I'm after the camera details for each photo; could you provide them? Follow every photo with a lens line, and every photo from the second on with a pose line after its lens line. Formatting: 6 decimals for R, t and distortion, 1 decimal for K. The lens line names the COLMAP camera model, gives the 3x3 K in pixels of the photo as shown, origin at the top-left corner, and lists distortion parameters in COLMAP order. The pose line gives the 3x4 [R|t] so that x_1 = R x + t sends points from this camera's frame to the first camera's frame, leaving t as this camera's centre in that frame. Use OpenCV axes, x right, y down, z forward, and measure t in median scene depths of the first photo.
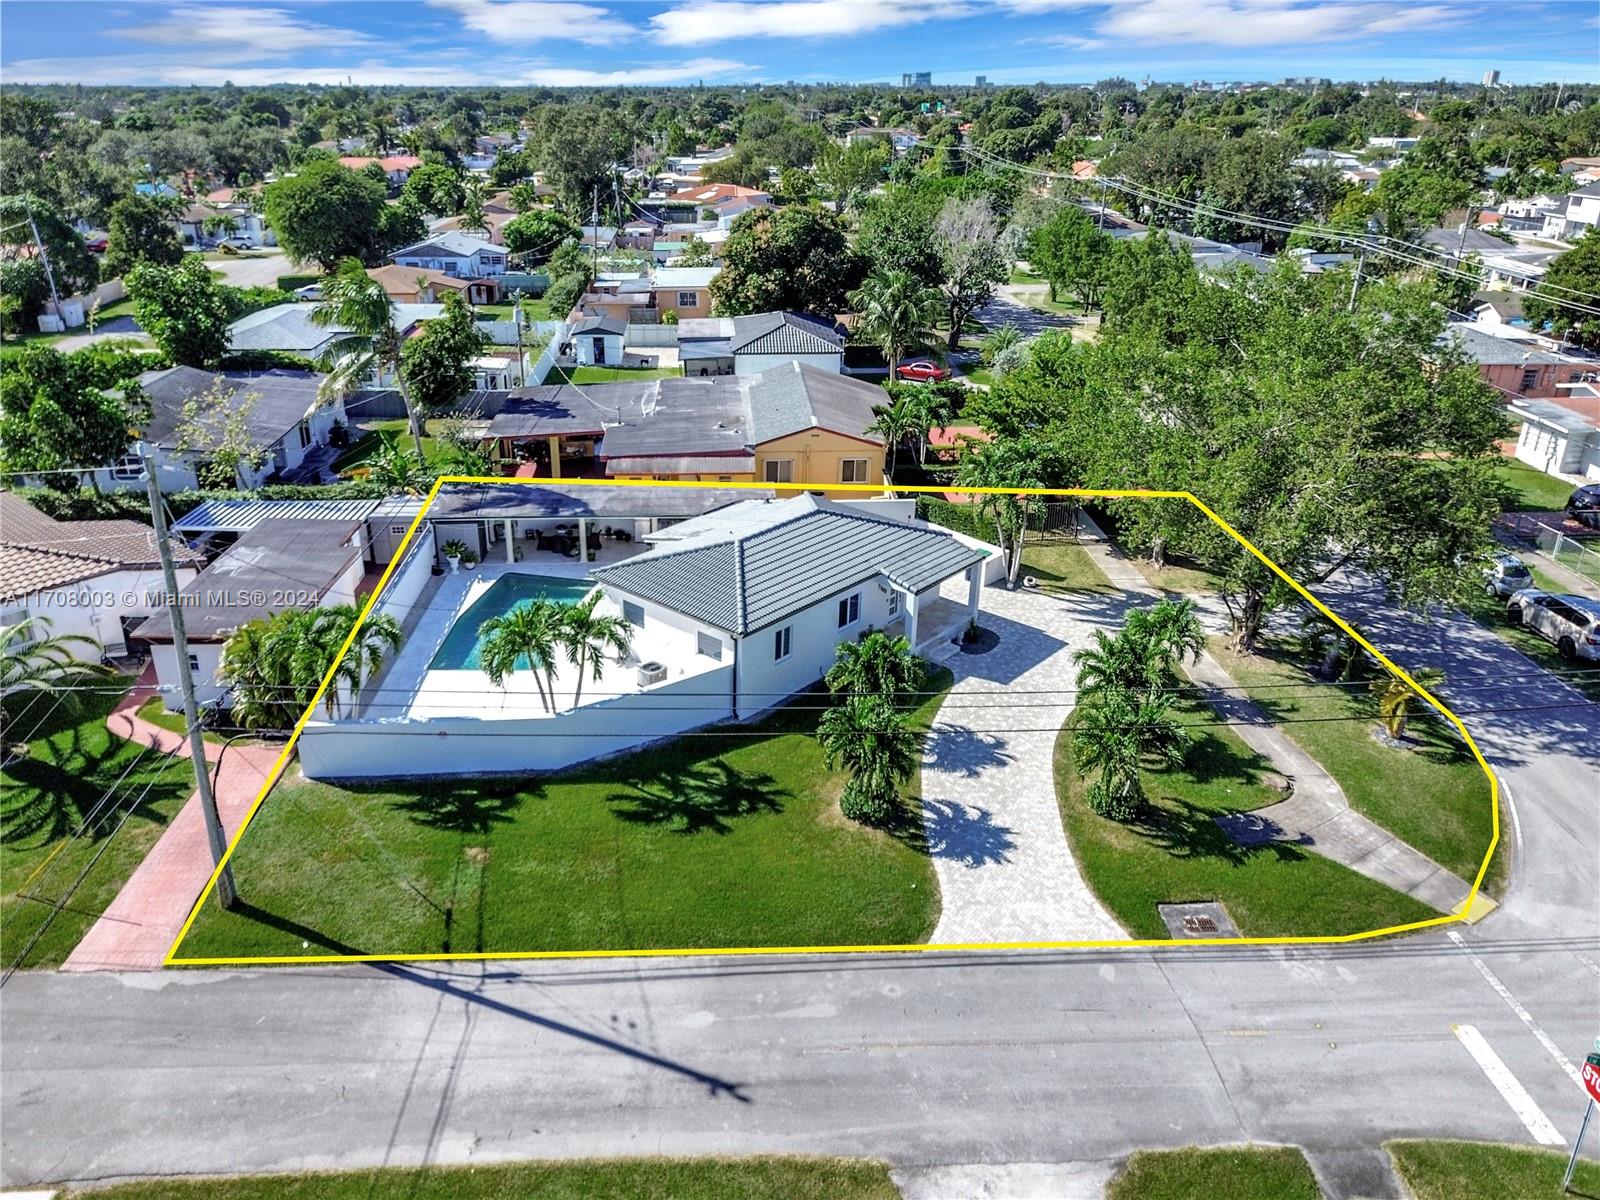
lens RADIAL K [[1096.0, 0, 774.7], [0, 1096.0, 567.4], [0, 0, 1]] dist [0.019259, -0.008600]
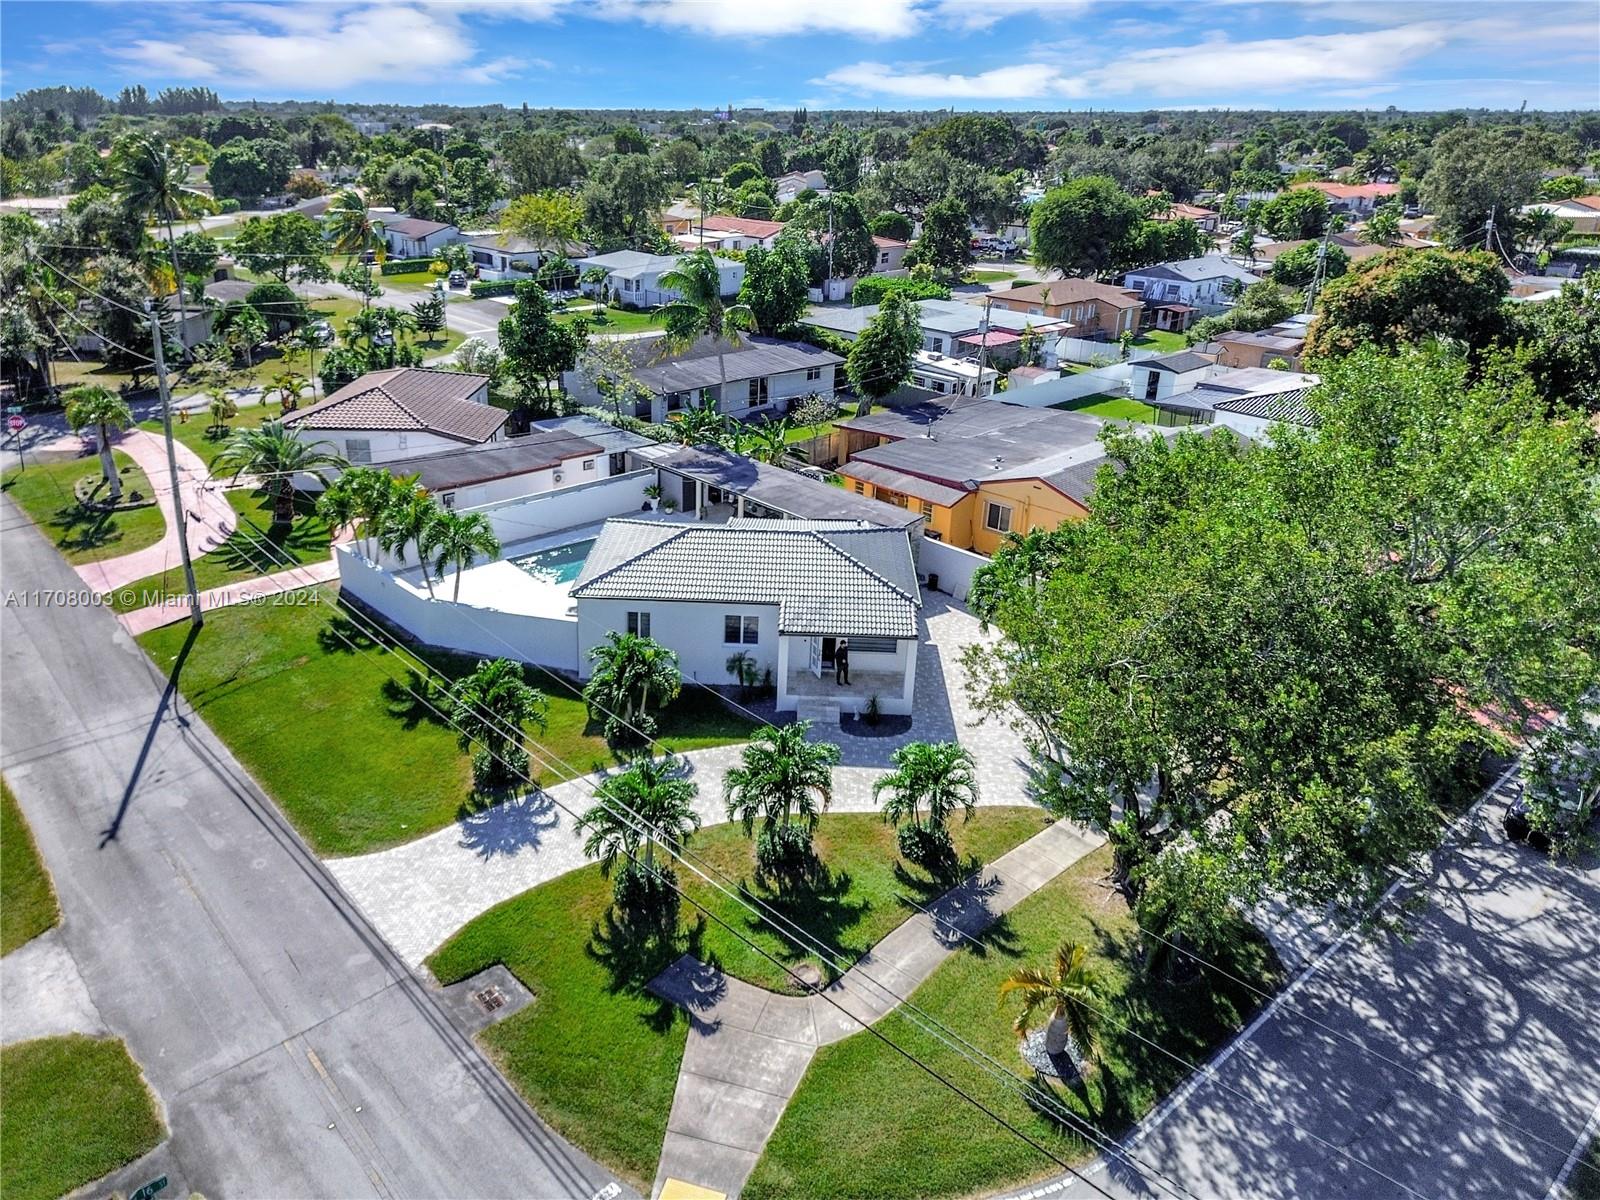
lens RADIAL K [[1096.0, 0, 793.8], [0, 1096.0, 595.7], [0, 0, 1]] dist [0.019259, -0.008600]
pose [[0.643141, 0.309481, -0.700422, 0.640914], [-0.307821, 0.942020, 0.133583, -0.111712], [0.701153, 0.129692, 0.701117, 0.292505]]
